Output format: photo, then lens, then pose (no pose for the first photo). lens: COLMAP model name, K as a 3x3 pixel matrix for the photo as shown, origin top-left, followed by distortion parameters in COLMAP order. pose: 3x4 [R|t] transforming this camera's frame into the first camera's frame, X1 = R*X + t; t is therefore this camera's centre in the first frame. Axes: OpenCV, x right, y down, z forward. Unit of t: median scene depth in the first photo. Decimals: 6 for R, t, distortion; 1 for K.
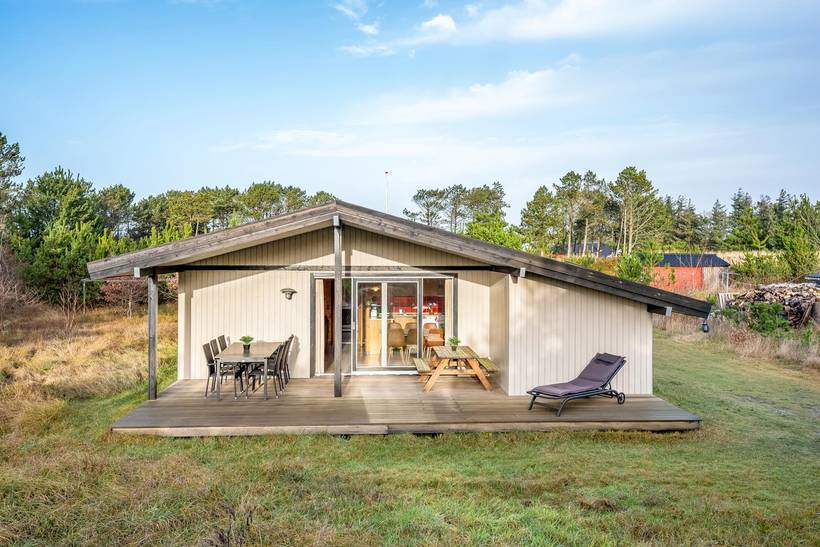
lens RADIAL K [[717.1, 0, 411.5], [0, 717.1, 272.1], [0, 0, 1]] dist [0.039984, 0.002887]
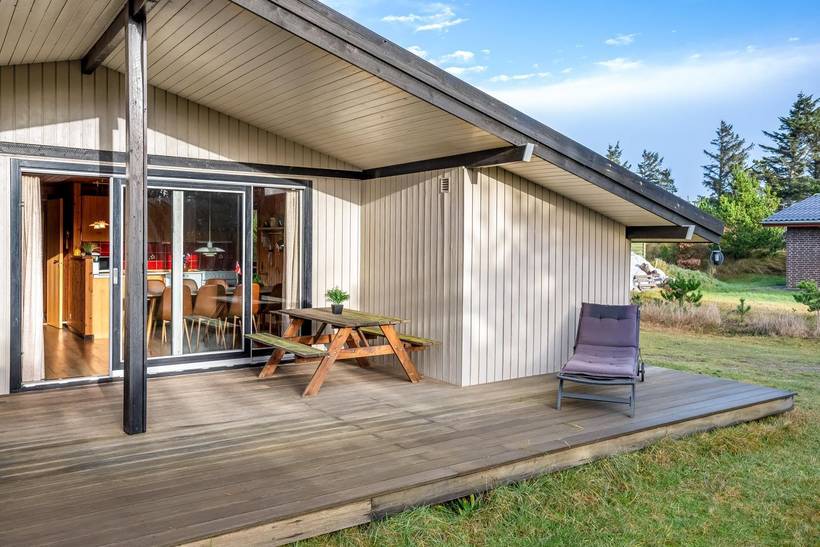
lens RADIAL K [[671.7, 0, 413.8], [0, 671.7, 245.6], [0, 0, 1]] dist [0.010973, 0.014287]
pose [[0.848215, 0.007488, 0.529599, -0.150279], [0.004296, 0.999770, -0.021017, 0.065166], [-0.529635, 0.020102, 0.847987, 0.509366]]
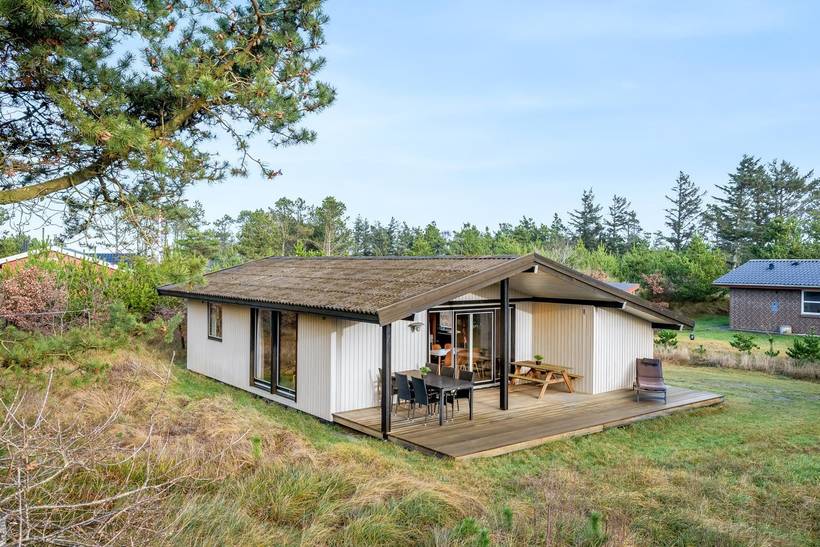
lens RADIAL K [[671.7, 0, 404.5], [0, 671.7, 271.9], [0, 0, 1]] dist [0.010973, 0.014287]
pose [[0.823608, -0.003186, 0.567151, -0.778813], [0.009443, 0.999923, -0.008096, -0.047751], [-0.567081, 0.012023, 0.823574, 0.128384]]
